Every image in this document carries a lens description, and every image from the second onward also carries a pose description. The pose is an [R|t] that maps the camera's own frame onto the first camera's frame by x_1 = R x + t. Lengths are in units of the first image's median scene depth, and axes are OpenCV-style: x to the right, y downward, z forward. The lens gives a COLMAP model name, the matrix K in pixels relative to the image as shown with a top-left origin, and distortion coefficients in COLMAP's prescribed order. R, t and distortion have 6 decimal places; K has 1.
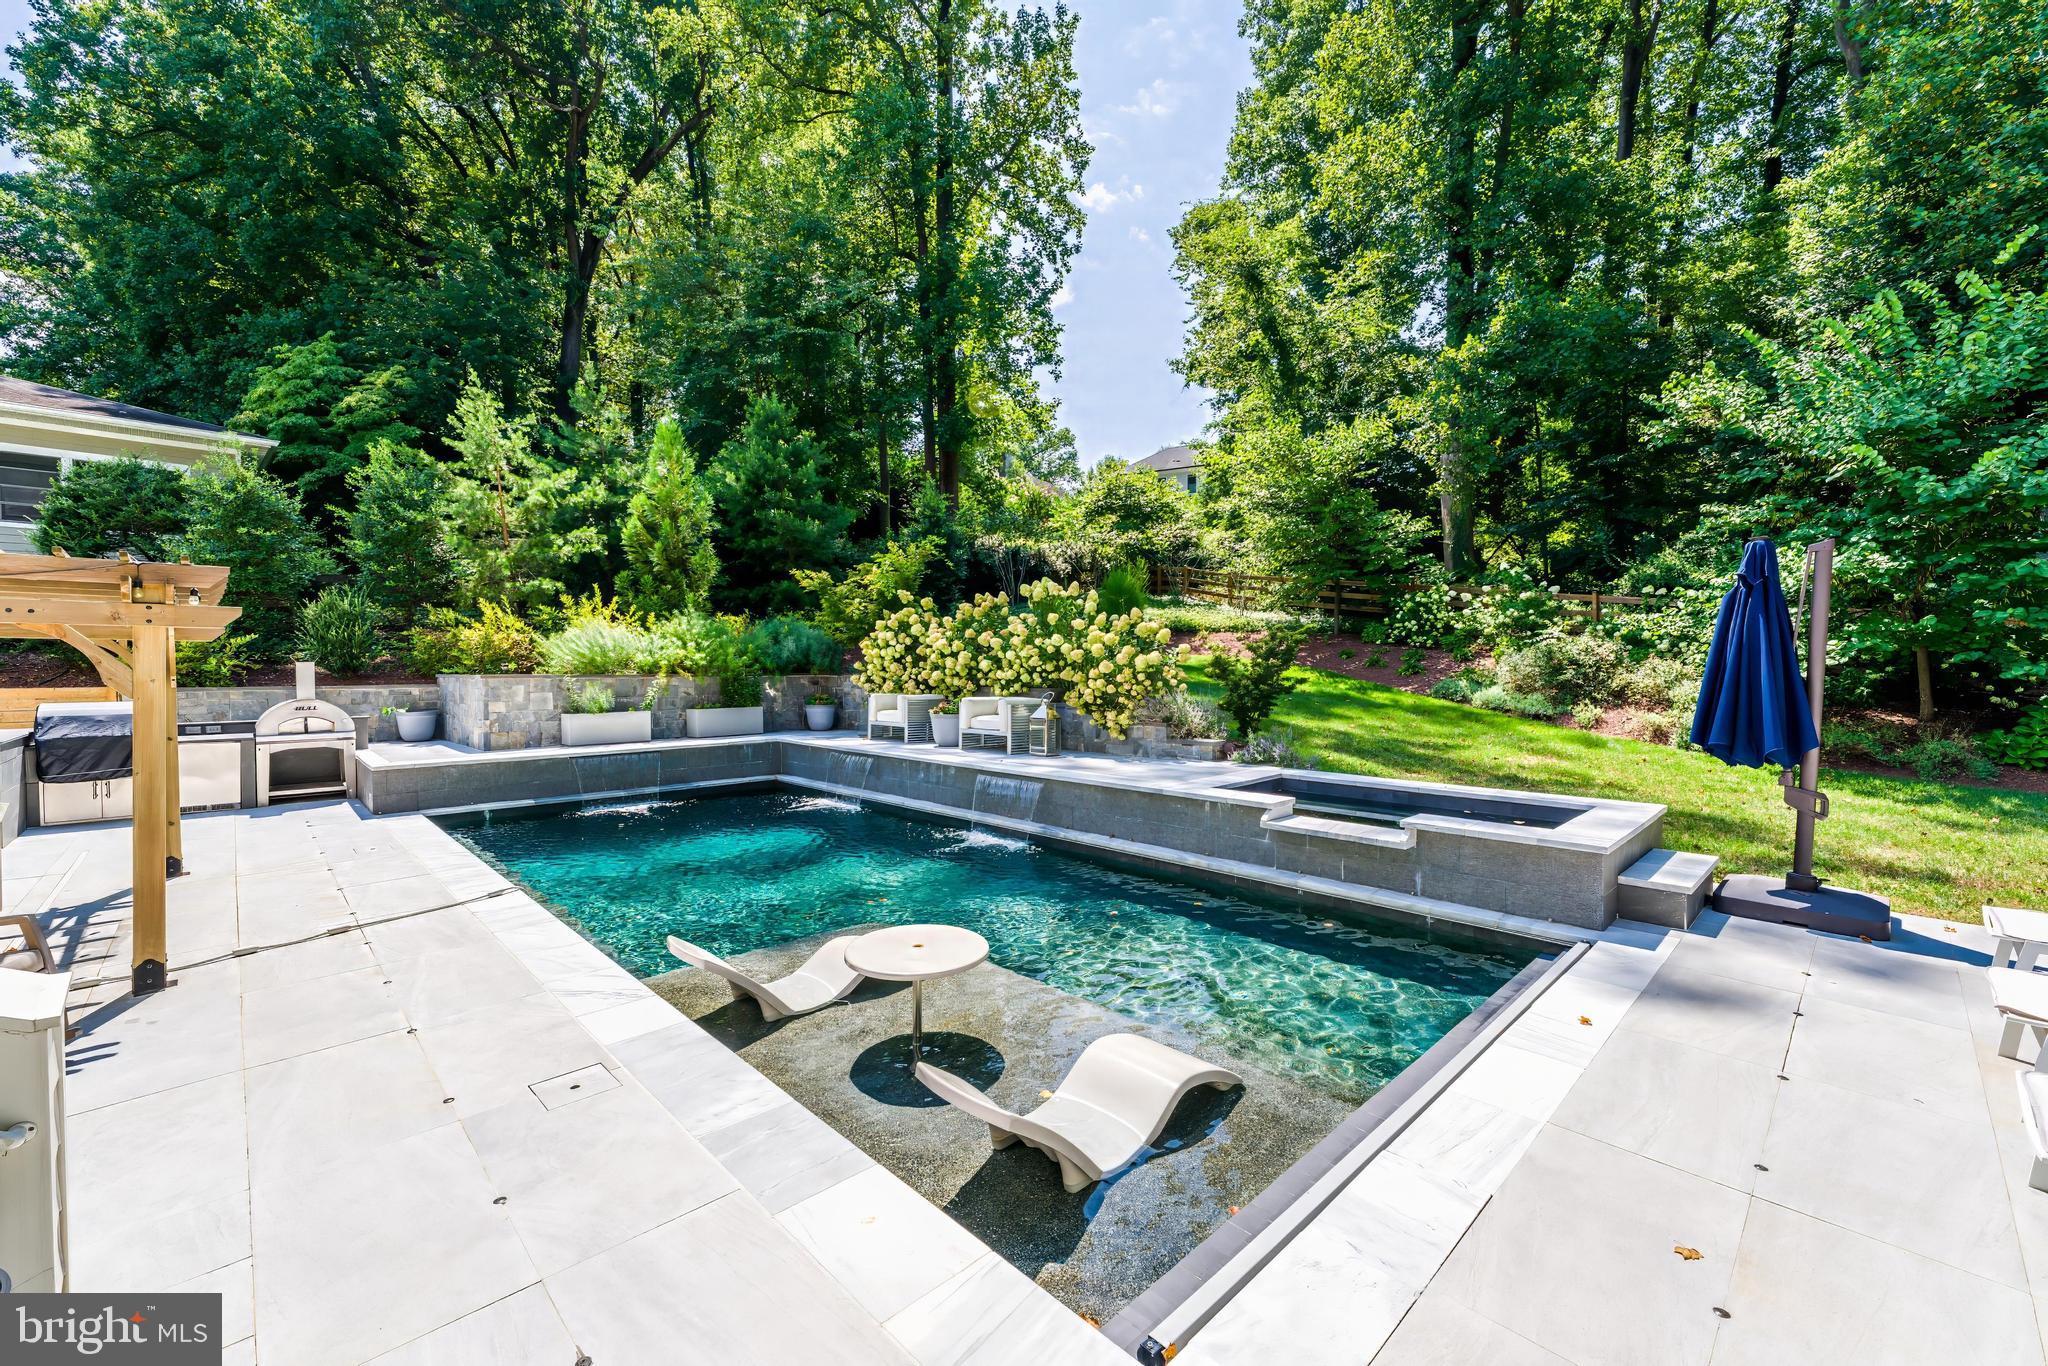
lens RADIAL K [[827.6, 0, 1029.0], [0, 827.6, 684.5], [0, 0, 1]] dist [0.000803, -0.000440]
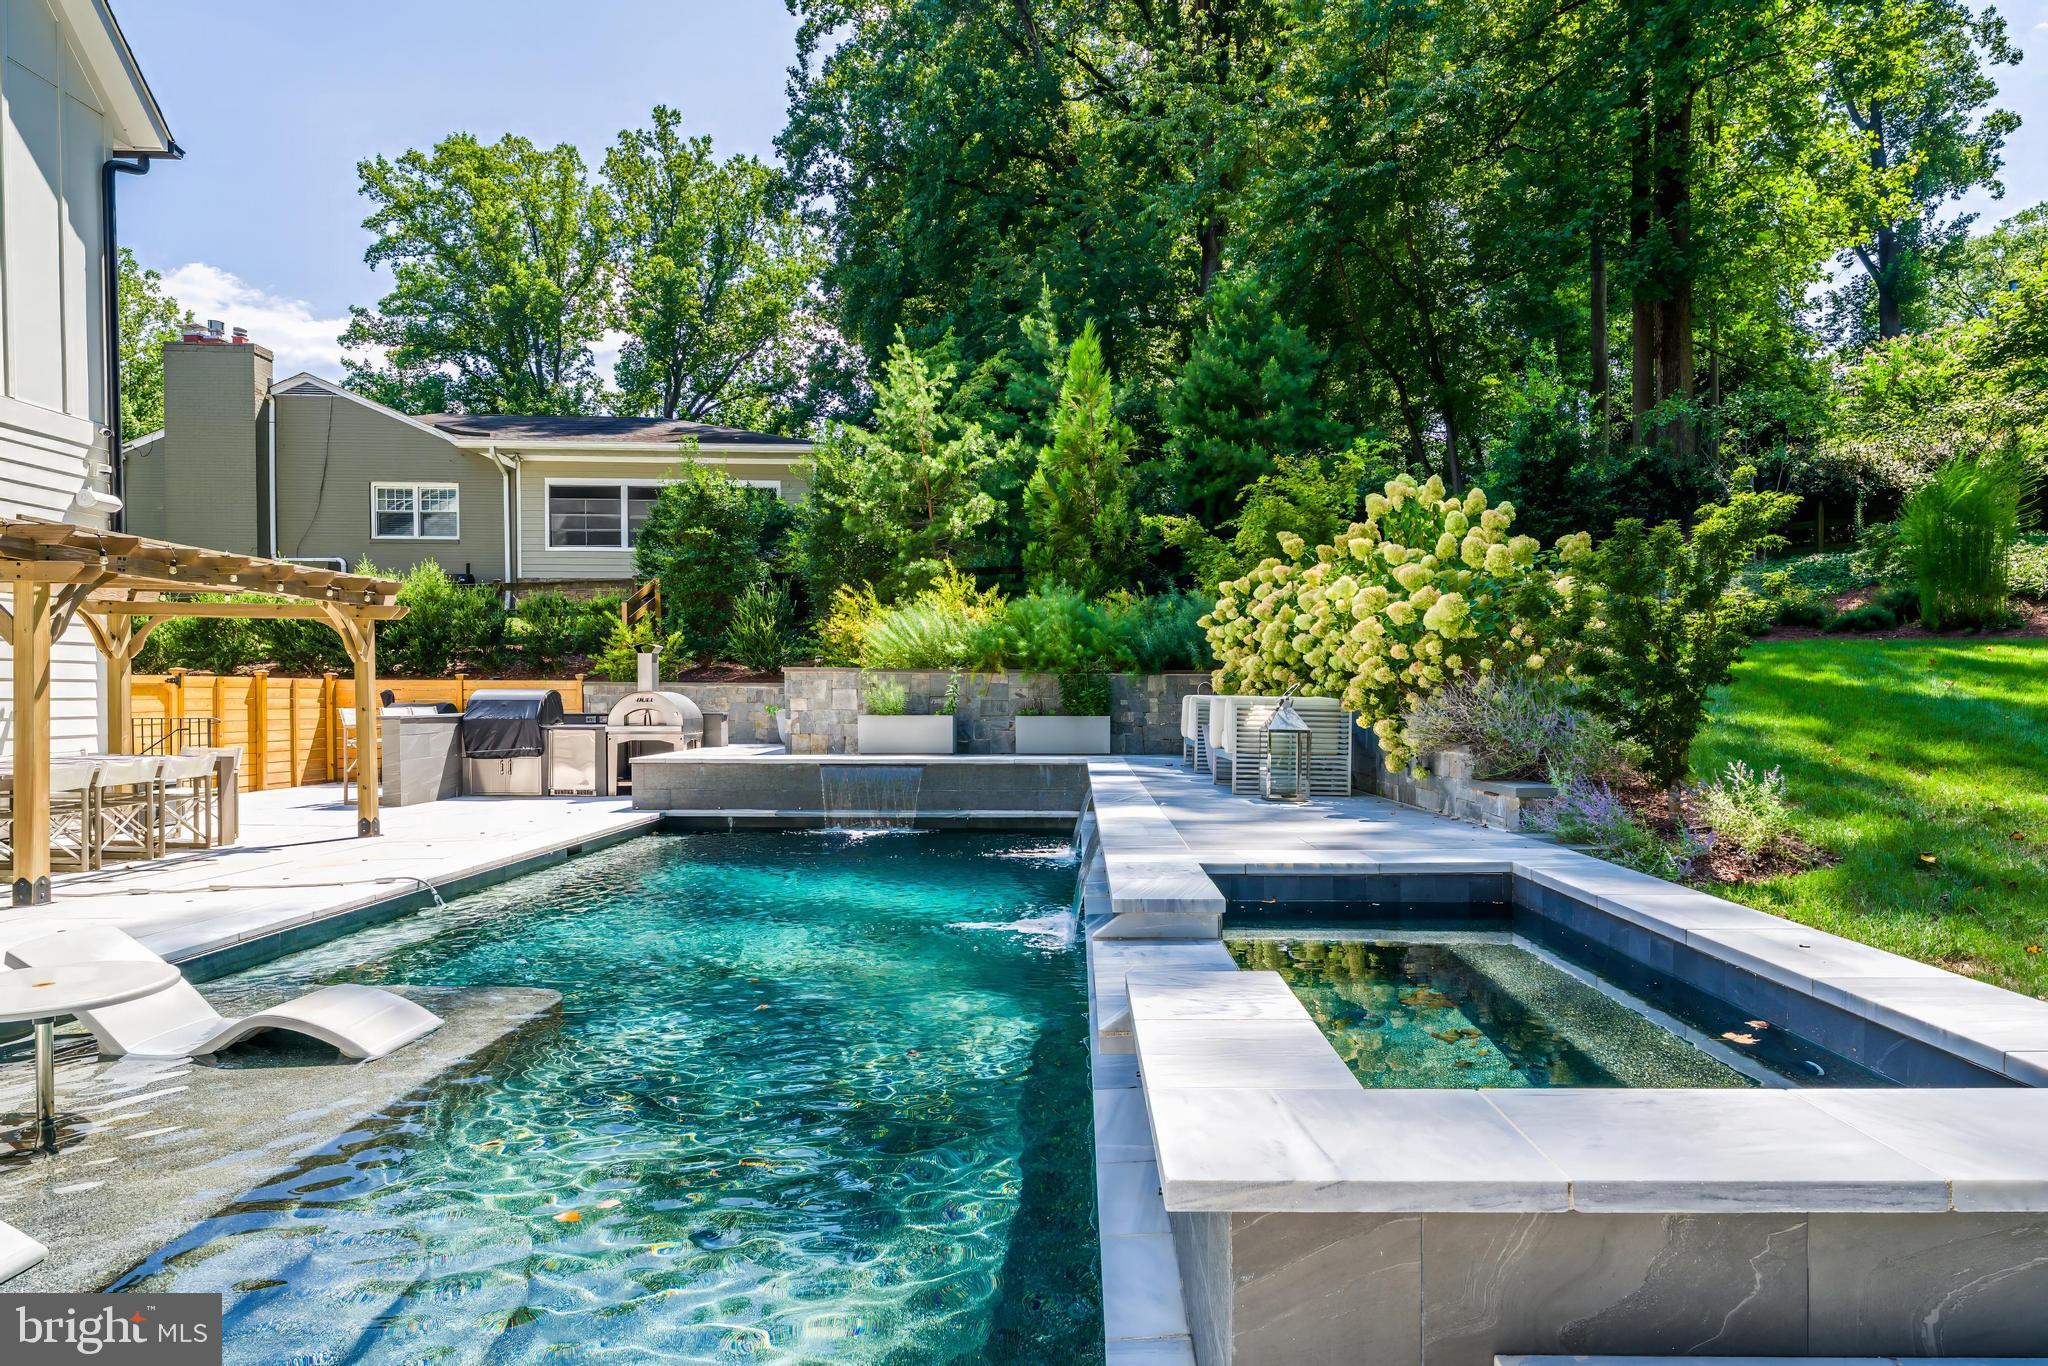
lens RADIAL K [[1152.0, 0, 1074.7], [0, 1152.0, 712.8], [0, 0, 1]] dist [0.001980, -0.000084]
pose [[0.719308, 0.016317, -0.694500, 0.353511], [-0.021818, 0.999762, 0.000892, 0.024950], [0.694349, 0.014511, 0.719492, 0.289879]]
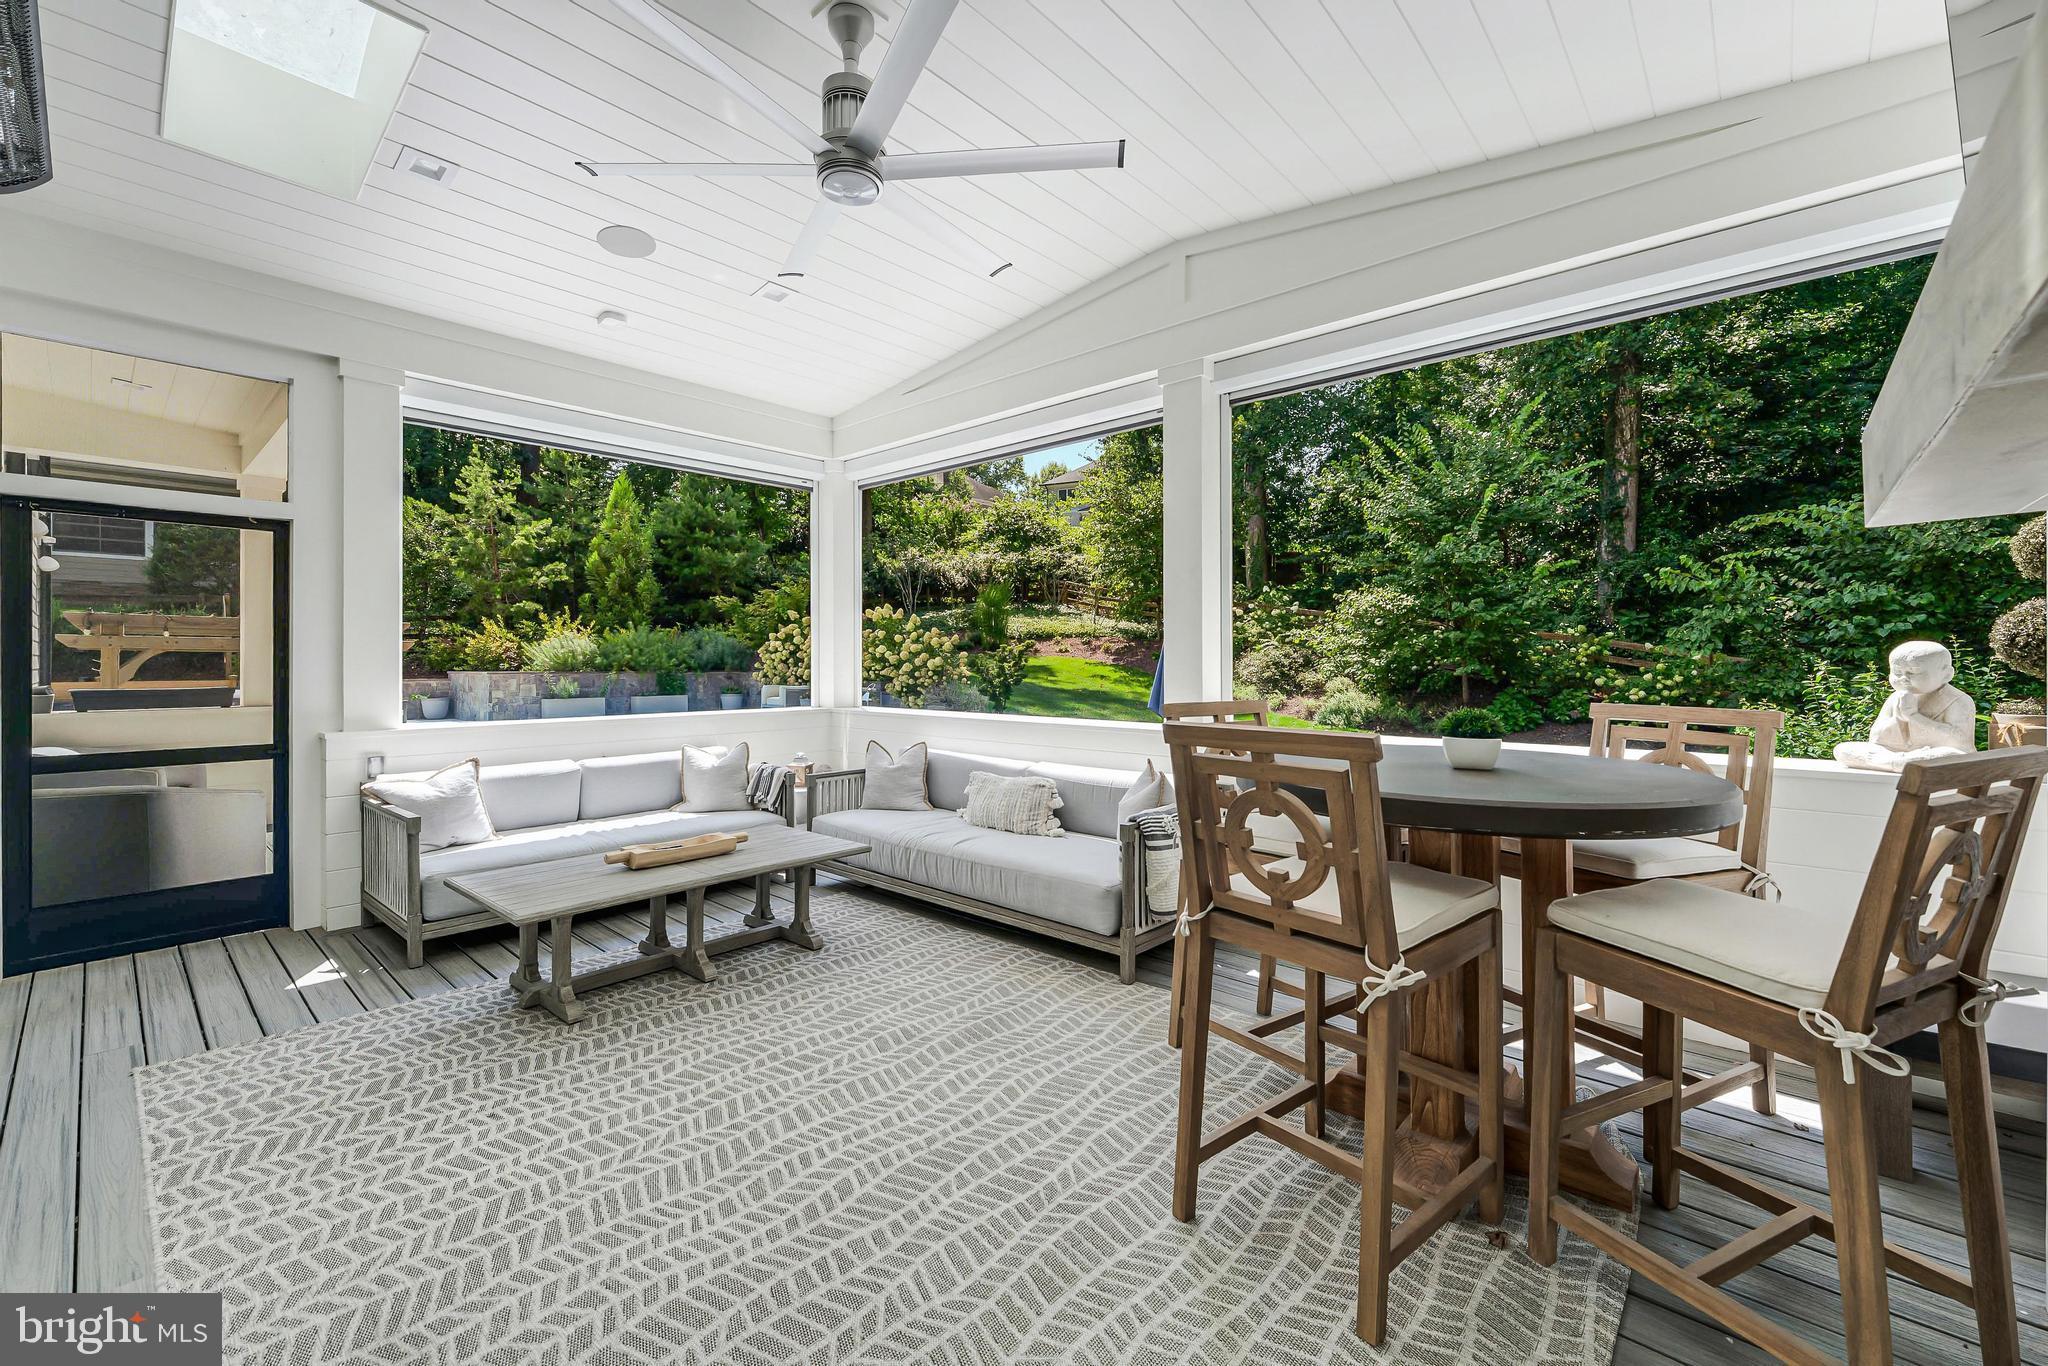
lens RADIAL K [[849.9, 0, 1023.6], [0, 849.9, 668.4], [0, 0, 1]] dist [0.000039, -0.000239]
pose [[0.999561, 0.001264, 0.029594, 0.204123], [-0.000792, 0.999872, -0.015961, 0.004859], [-0.029610, 0.015930, 0.999435, -0.450054]]
